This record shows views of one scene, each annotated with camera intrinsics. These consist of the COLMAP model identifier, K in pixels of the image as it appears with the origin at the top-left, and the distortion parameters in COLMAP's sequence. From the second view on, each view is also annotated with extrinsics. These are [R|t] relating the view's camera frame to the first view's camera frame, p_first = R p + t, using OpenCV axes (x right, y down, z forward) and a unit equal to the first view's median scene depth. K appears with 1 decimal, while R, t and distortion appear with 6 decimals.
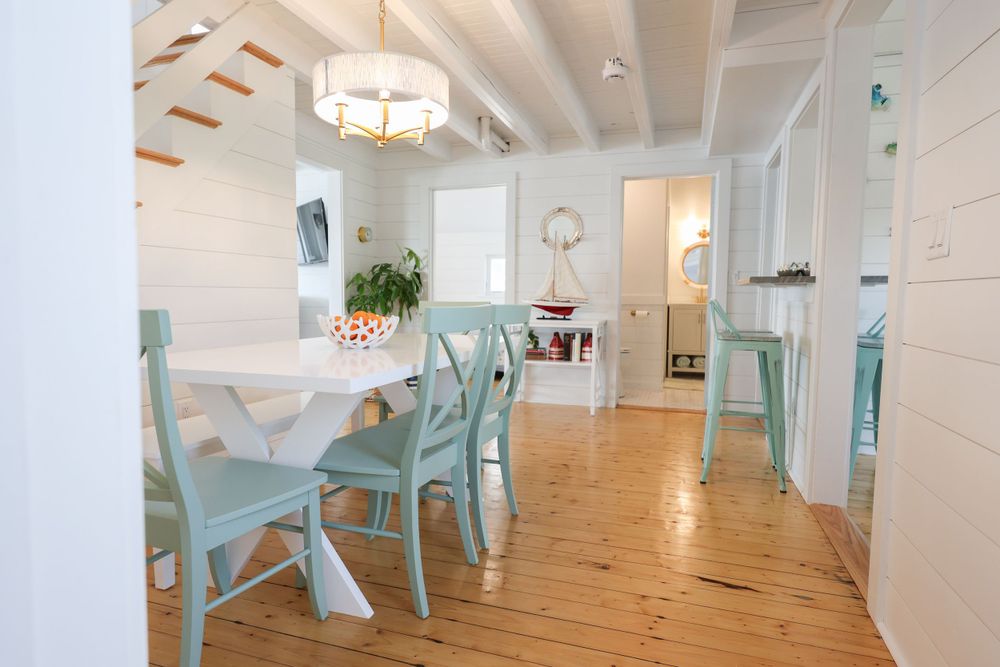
lens RADIAL K [[563.6, 0, 499.8], [0, 563.6, 335.5], [0, 0, 1]] dist [0.002727, 0.000358]
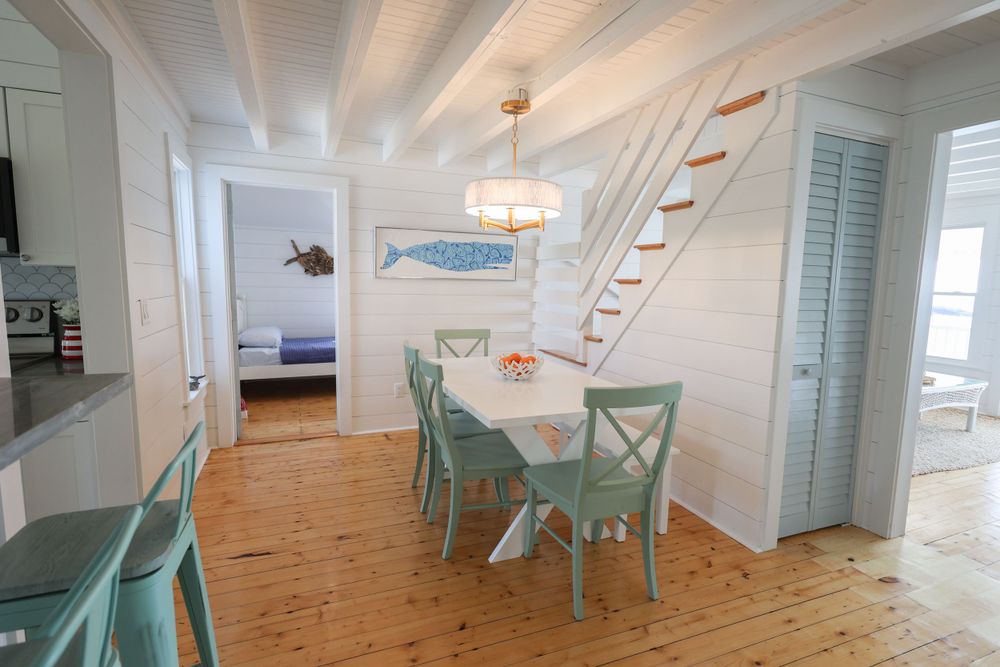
lens RADIAL K [[494.6, 0, 498.7], [0, 494.6, 335.4], [0, 0, 1]] dist [-0.004241, -0.000074]
pose [[-0.765065, 0.045721, -0.642328, 0.654570], [-0.076776, 0.983885, 0.161479, -0.315121], [0.639360, 0.172857, -0.749226, 2.089700]]
